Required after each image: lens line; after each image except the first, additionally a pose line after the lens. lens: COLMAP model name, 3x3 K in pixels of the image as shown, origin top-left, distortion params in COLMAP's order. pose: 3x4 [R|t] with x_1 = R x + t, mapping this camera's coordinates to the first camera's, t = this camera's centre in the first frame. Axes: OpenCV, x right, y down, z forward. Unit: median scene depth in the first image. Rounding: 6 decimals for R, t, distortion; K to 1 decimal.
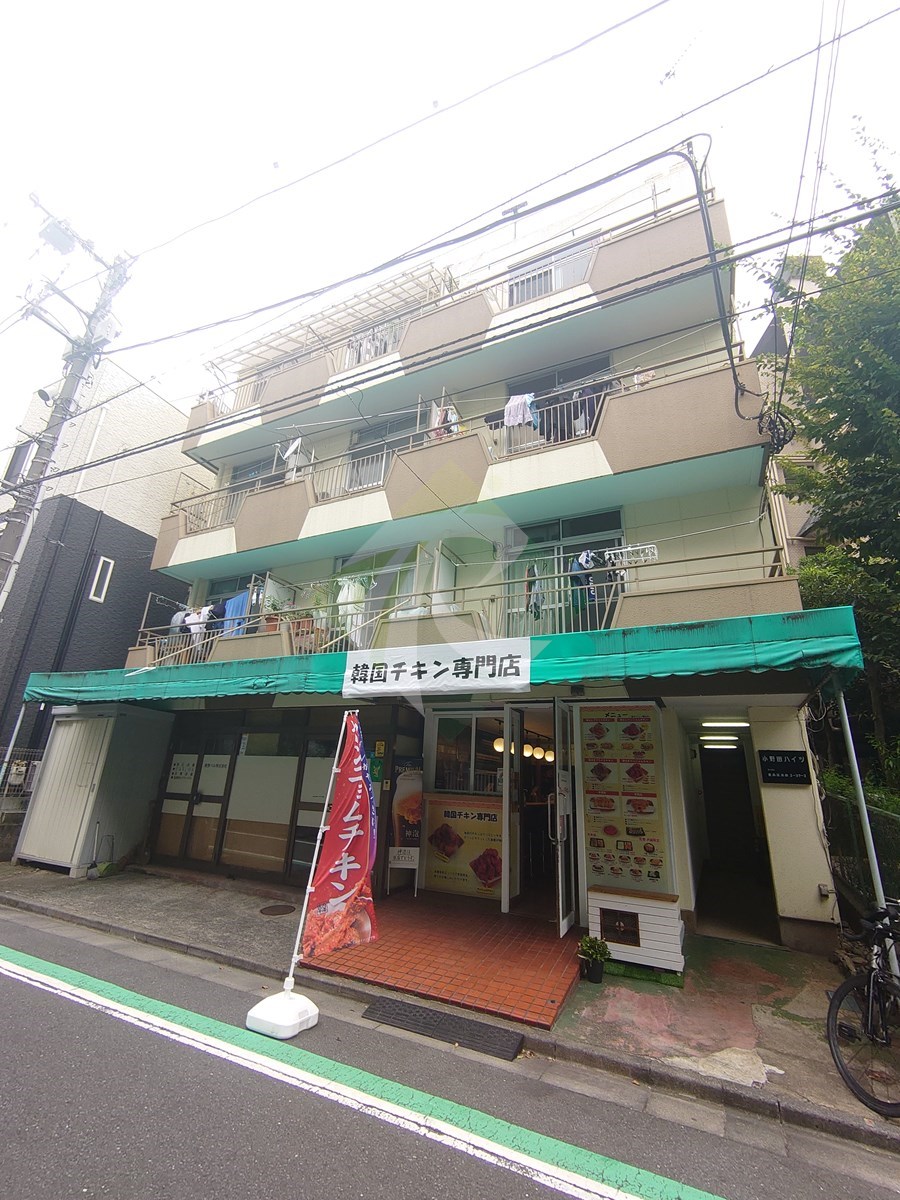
lens RADIAL K [[518.2, 0, 449.1], [0, 518.2, 602.5], [0, 0, 1]] dist [0.003403, -0.001707]
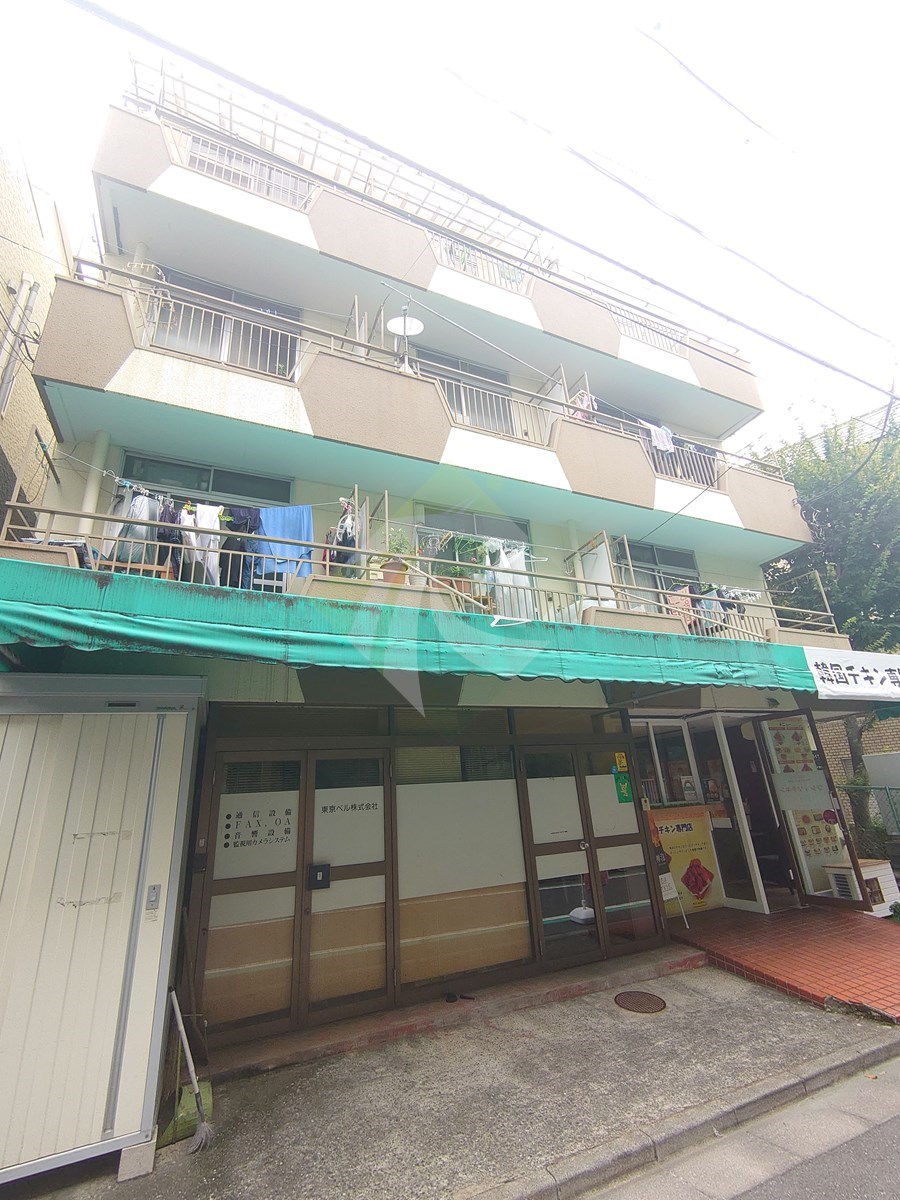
lens RADIAL K [[518.2, 0, 447.9], [0, 518.2, 607.7], [0, 0, 1]] dist [0.003403, -0.001707]
pose [[0.639252, 0.187564, 0.745772, -1.082842], [-0.169866, 0.980284, -0.100941, 0.192486], [-0.750002, -0.062155, 0.658509, 0.759153]]
